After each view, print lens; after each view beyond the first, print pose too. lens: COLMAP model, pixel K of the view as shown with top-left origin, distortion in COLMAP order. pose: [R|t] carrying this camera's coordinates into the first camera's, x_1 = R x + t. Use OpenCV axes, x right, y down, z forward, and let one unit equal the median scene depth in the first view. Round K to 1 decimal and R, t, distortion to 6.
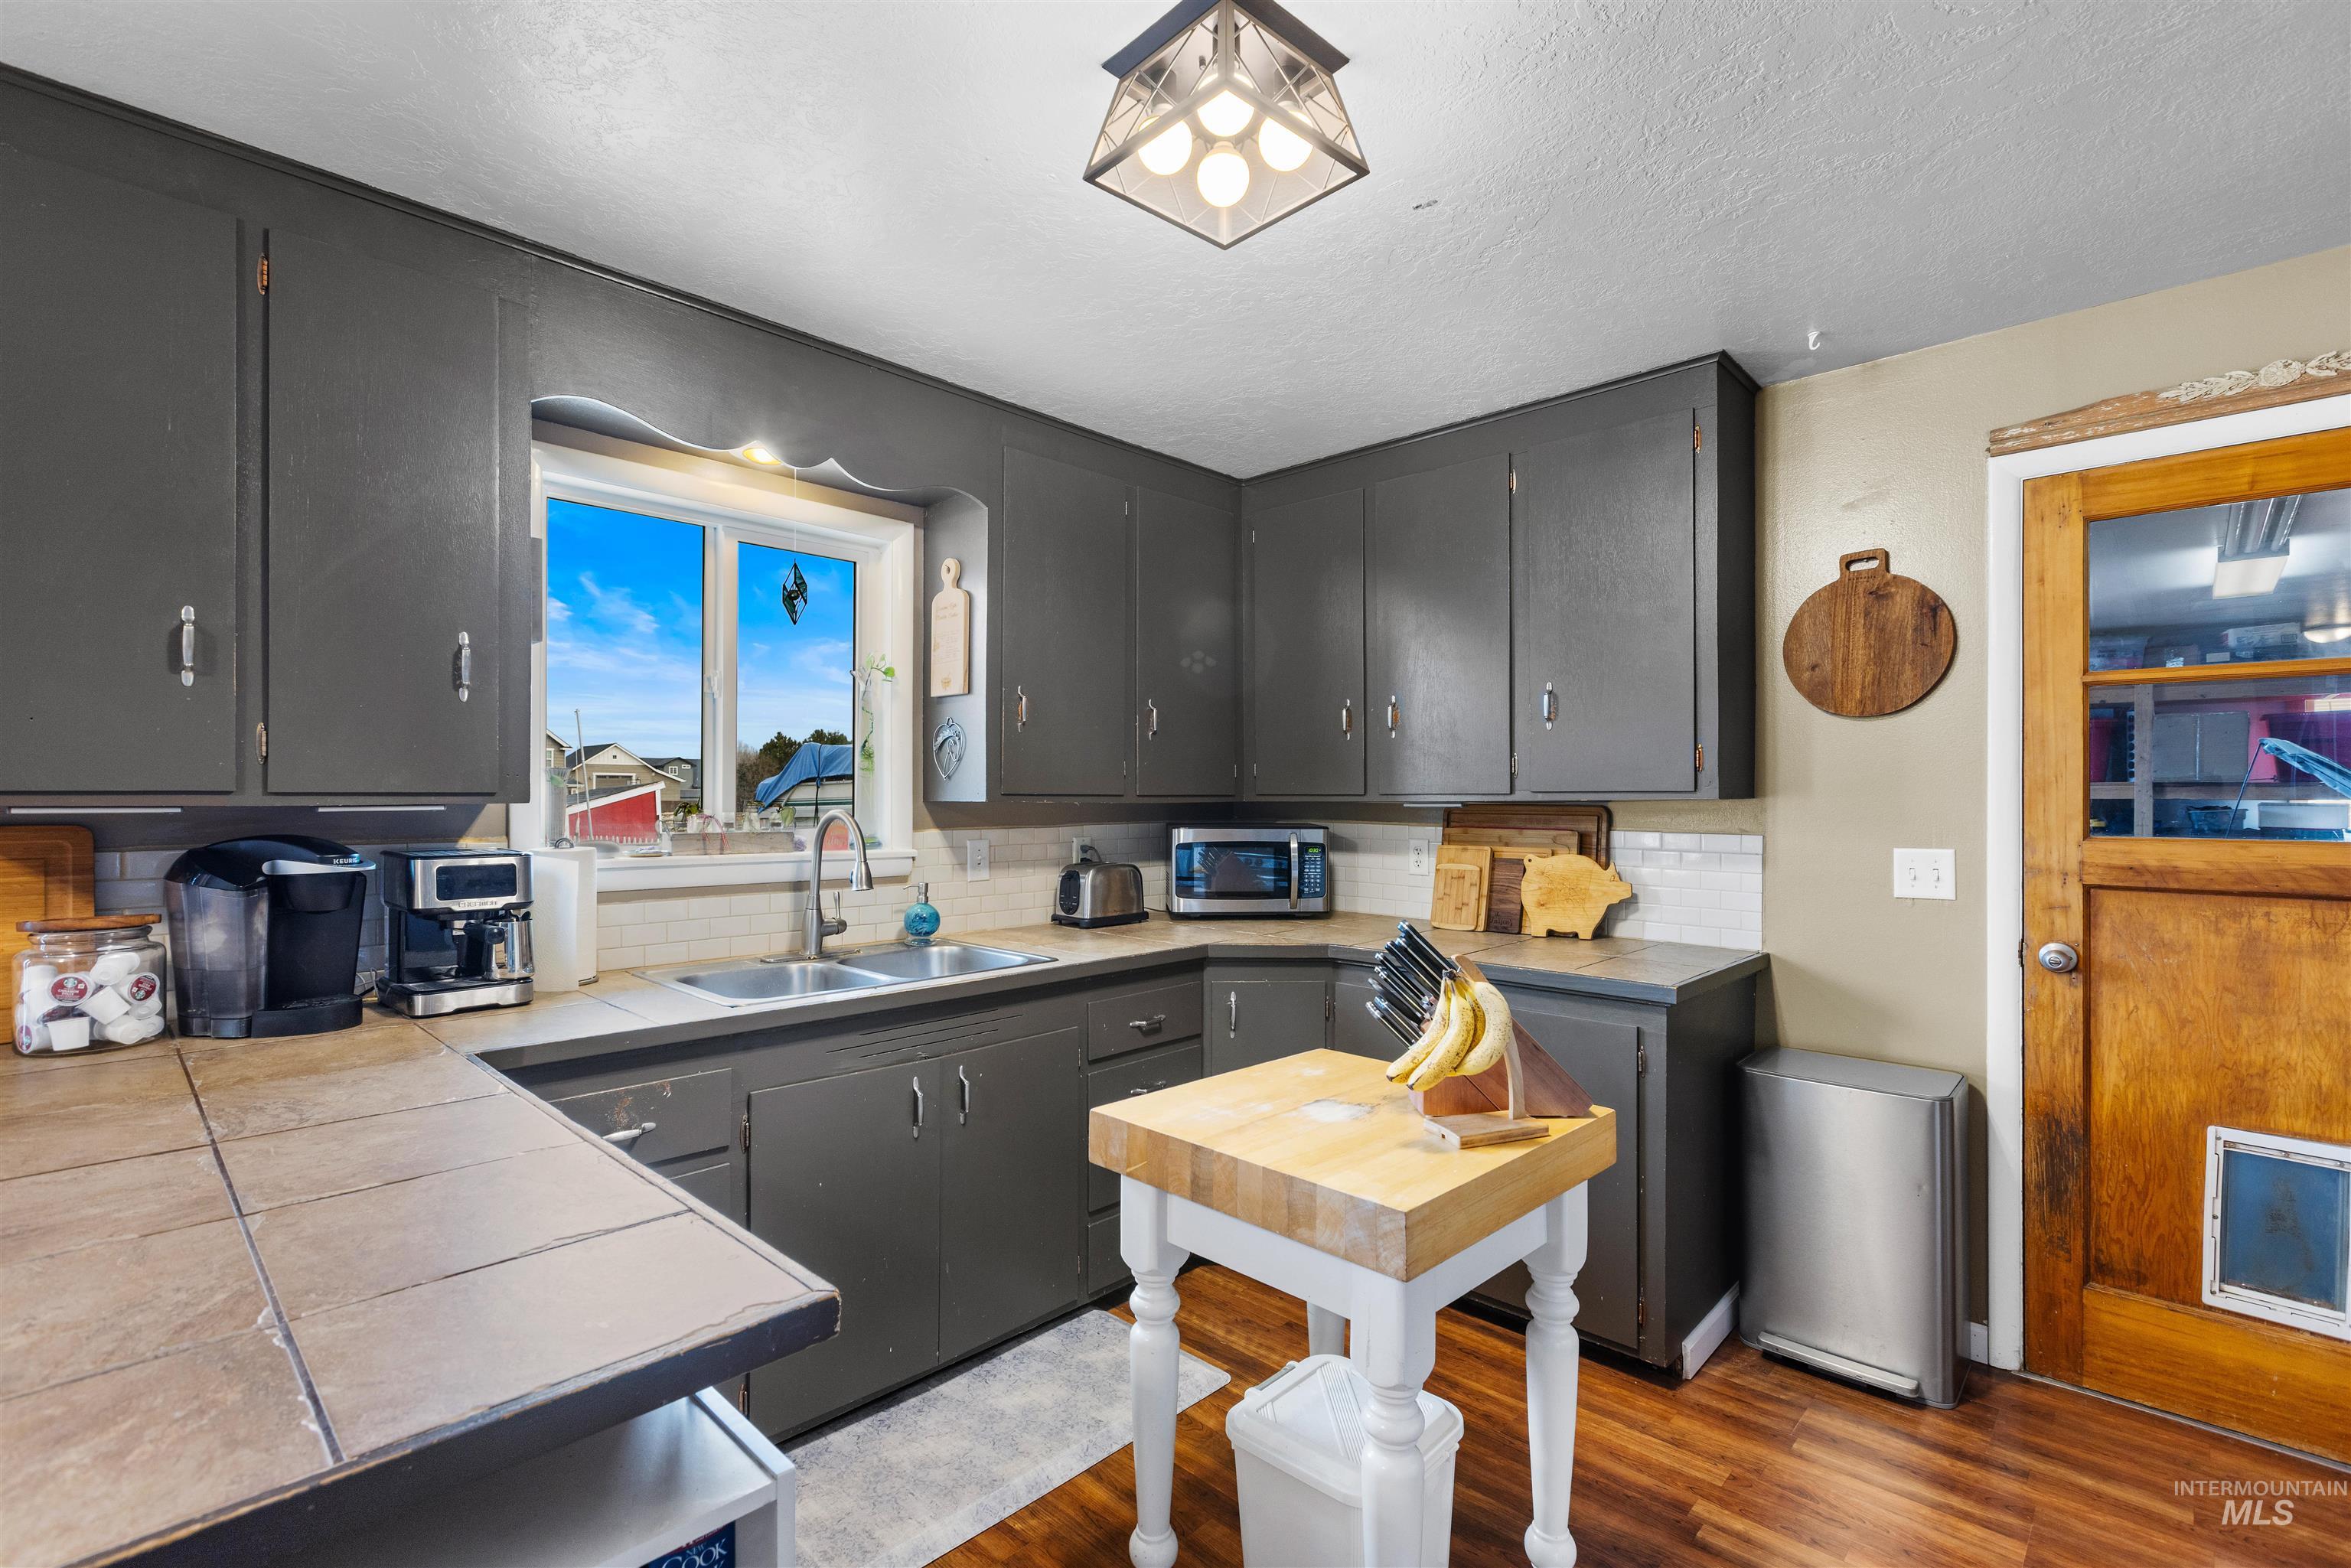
lens RADIAL K [[1047.7, 0, 1177.1], [0, 1047.7, 789.1], [0, 0, 1]] dist [0.003802, -0.001316]
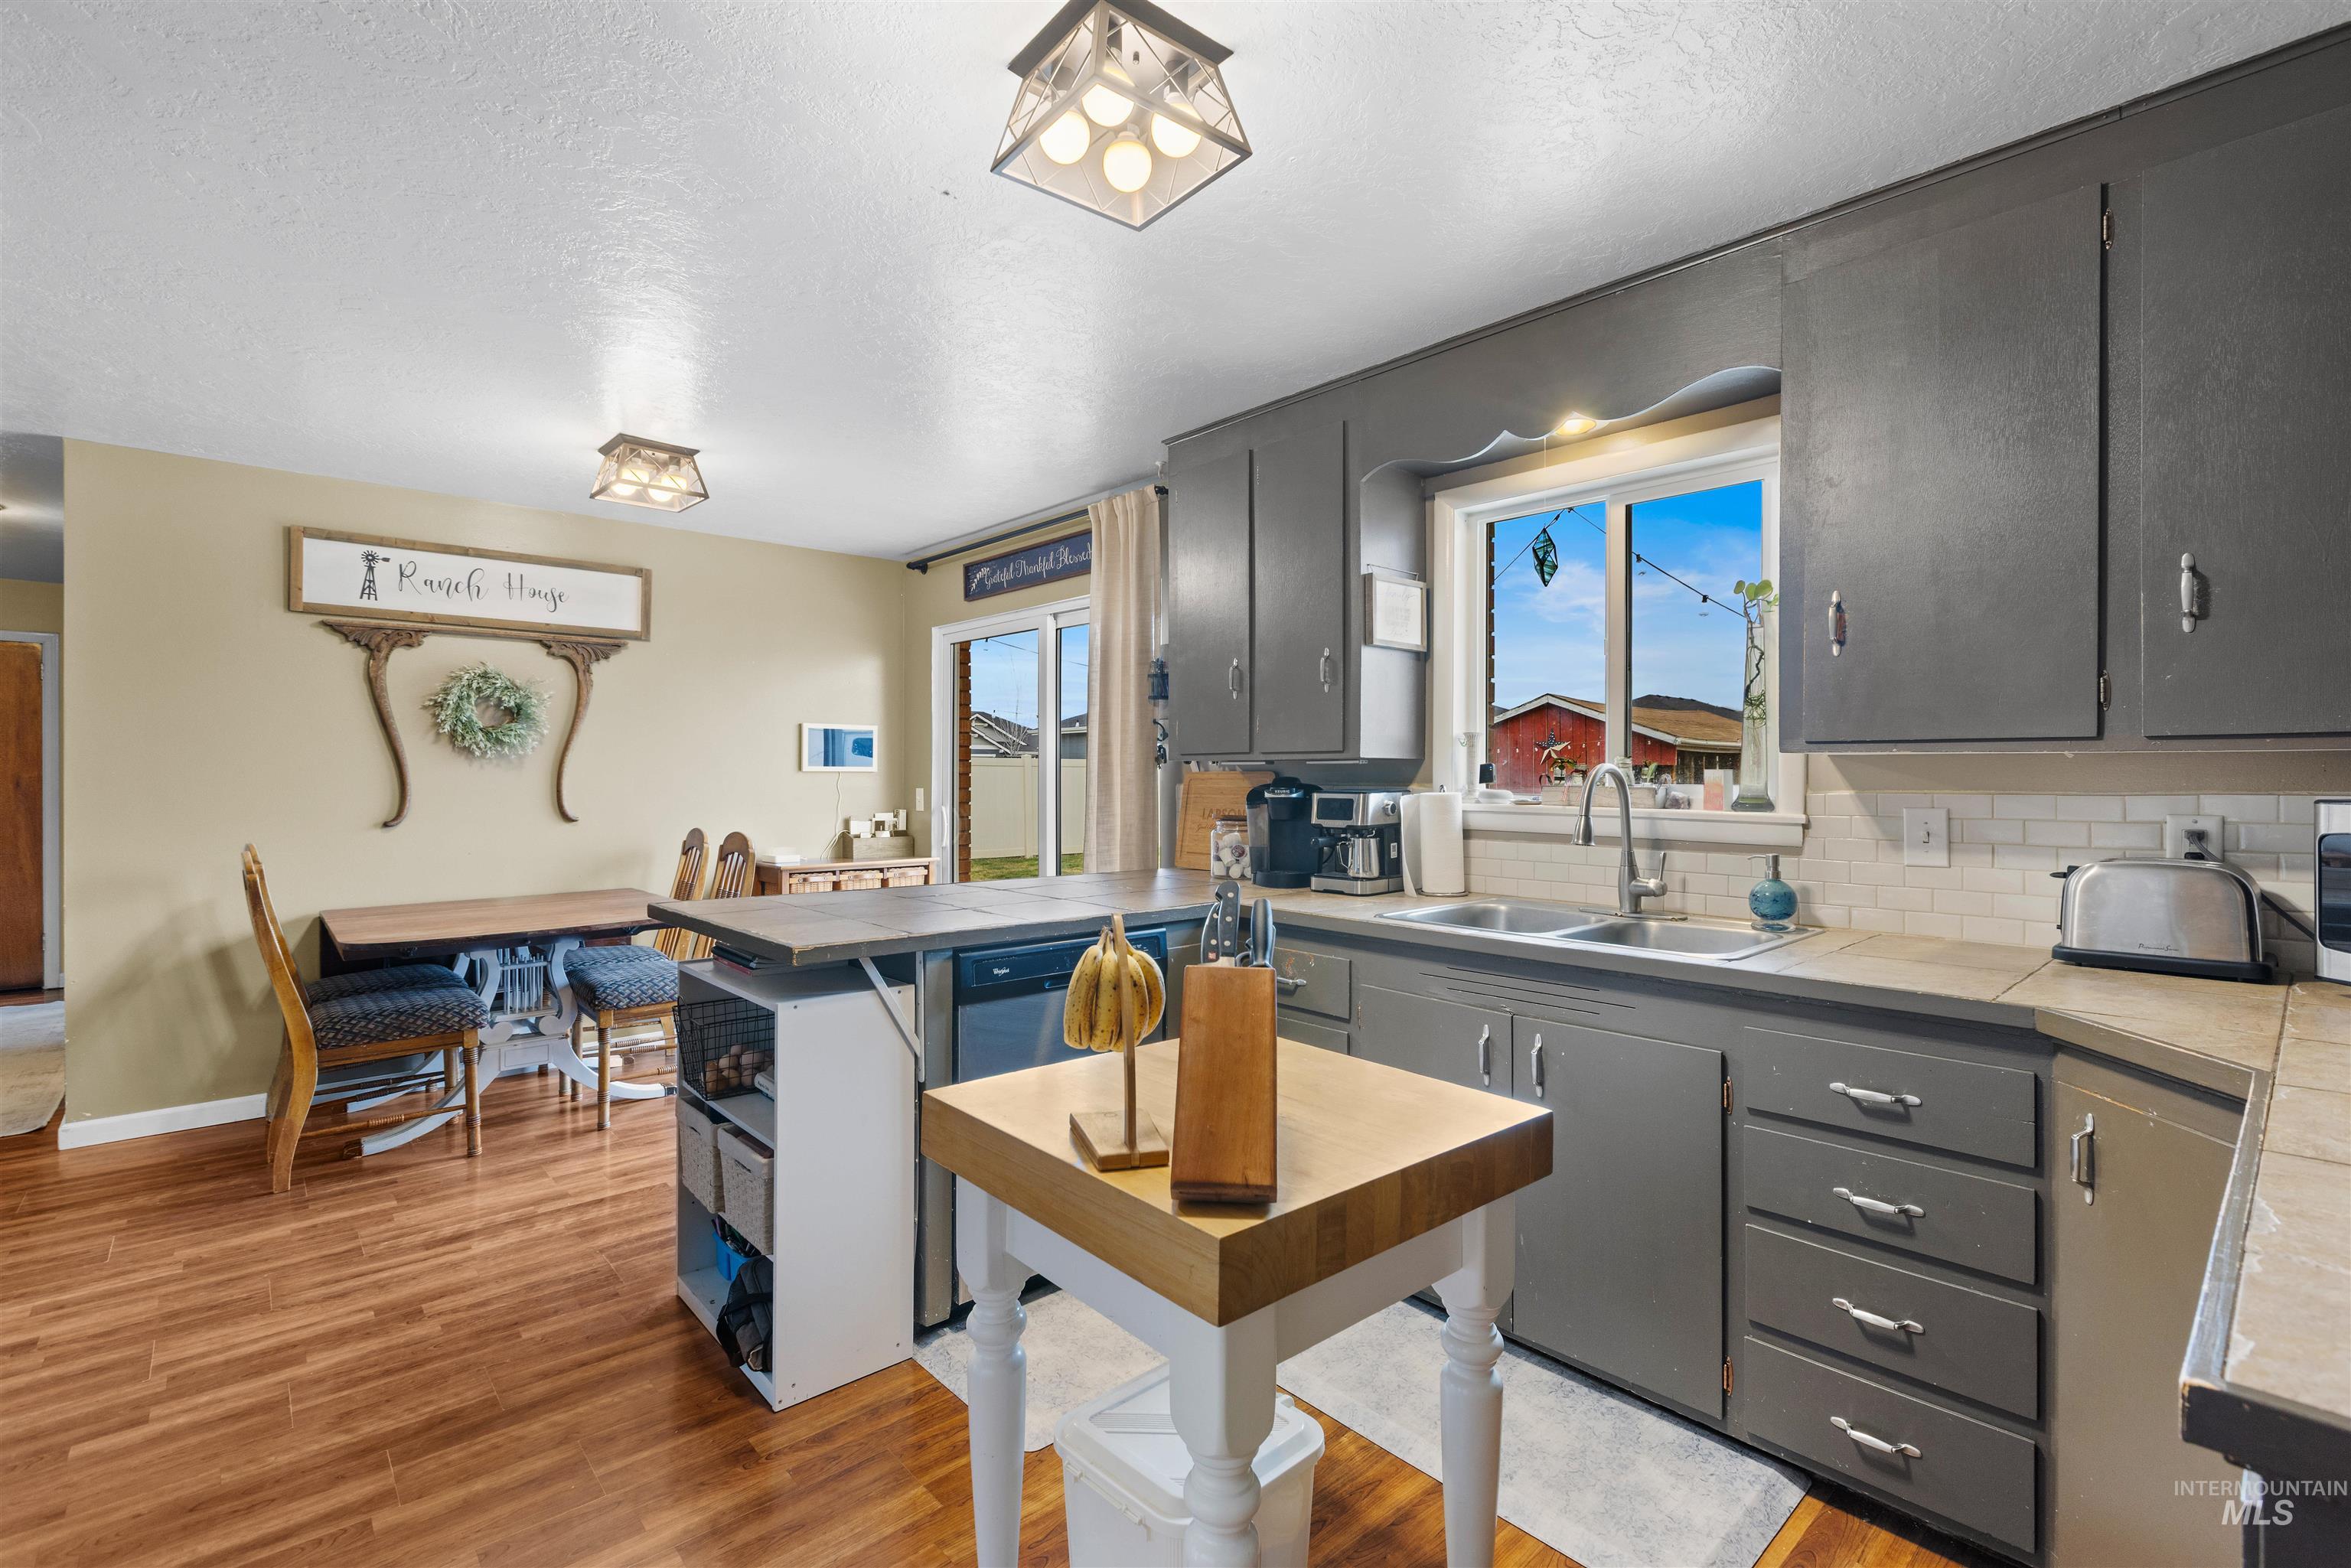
lens RADIAL K [[1047.7, 0, 1203.7], [0, 1047.7, 781.4], [0, 0, 1]] dist [0.003802, -0.001316]
pose [[-0.053882, 0.008945, -0.998507, 0.679780], [0.007084, 0.999938, 0.008576, 0.026523], [0.998522, -0.006612, -0.053942, 0.697548]]
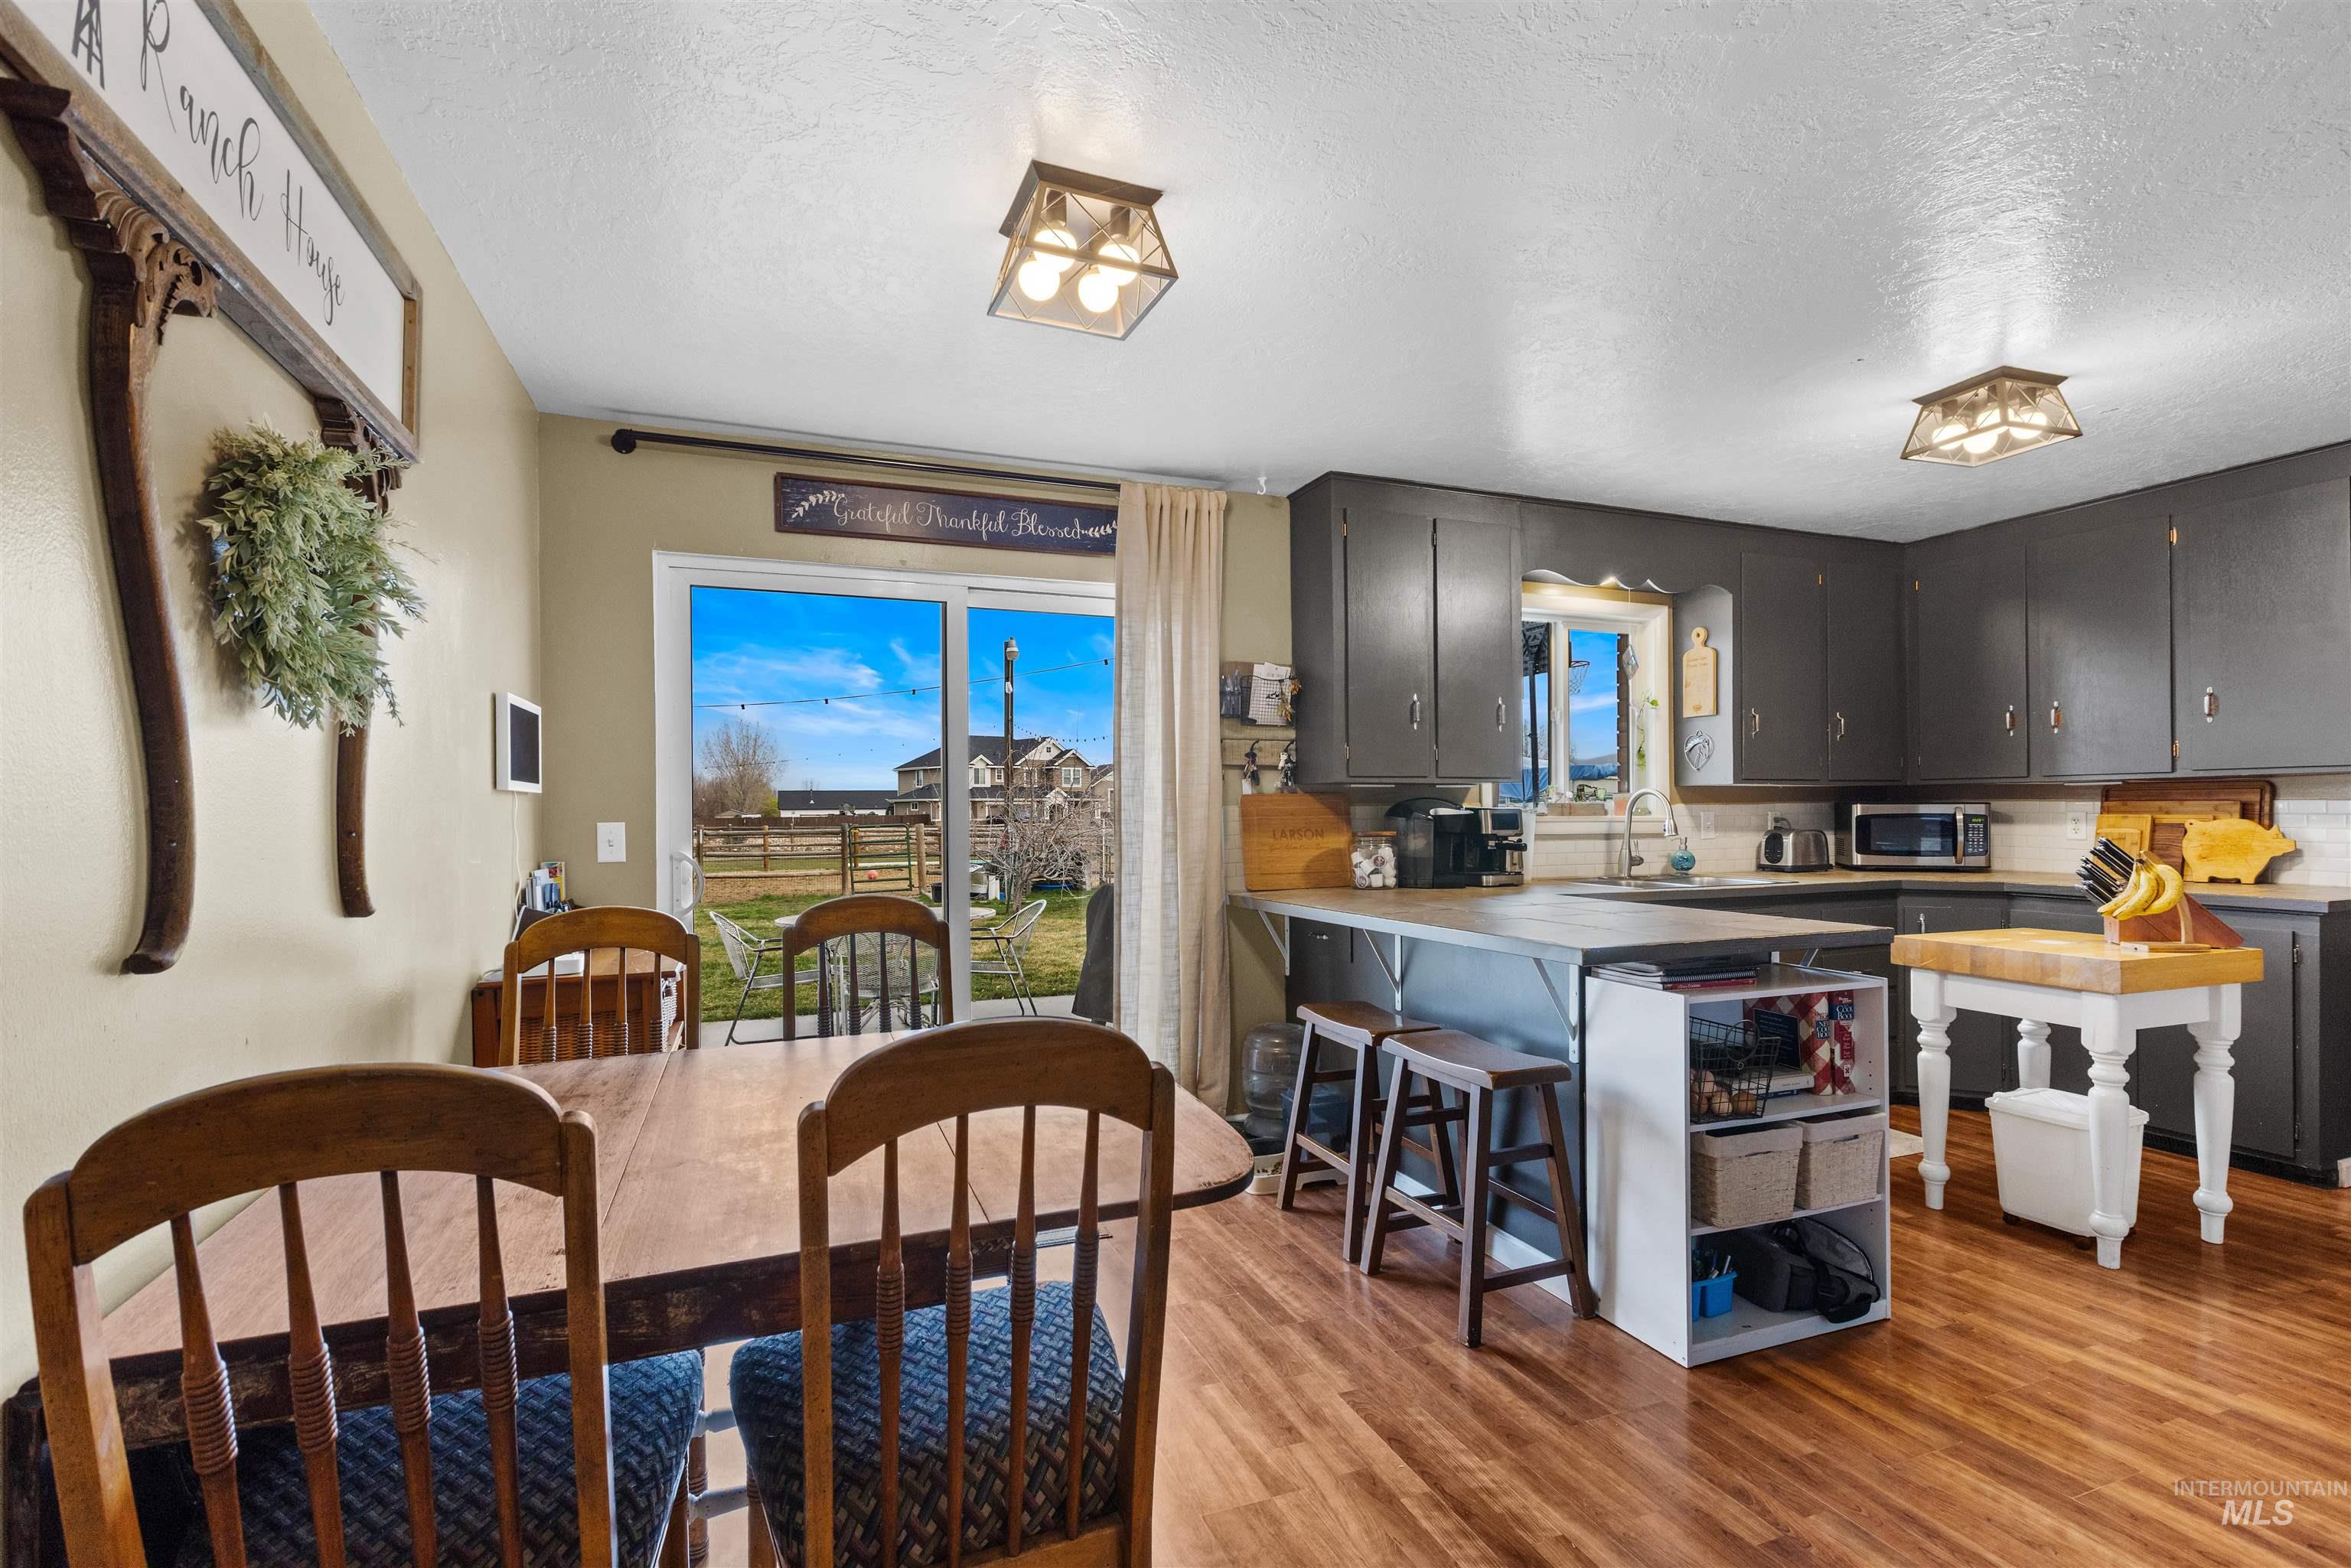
lens RADIAL K [[1047.7, 0, 1186.1], [0, 1047.7, 810.2], [0, 0, 1]] dist [0.003802, -0.001316]
pose [[0.908608, -0.006160, -0.417605, -0.302917], [0.009387, 0.999940, 0.005673, 0.038747], [0.417545, -0.009074, 0.908611, -0.847639]]
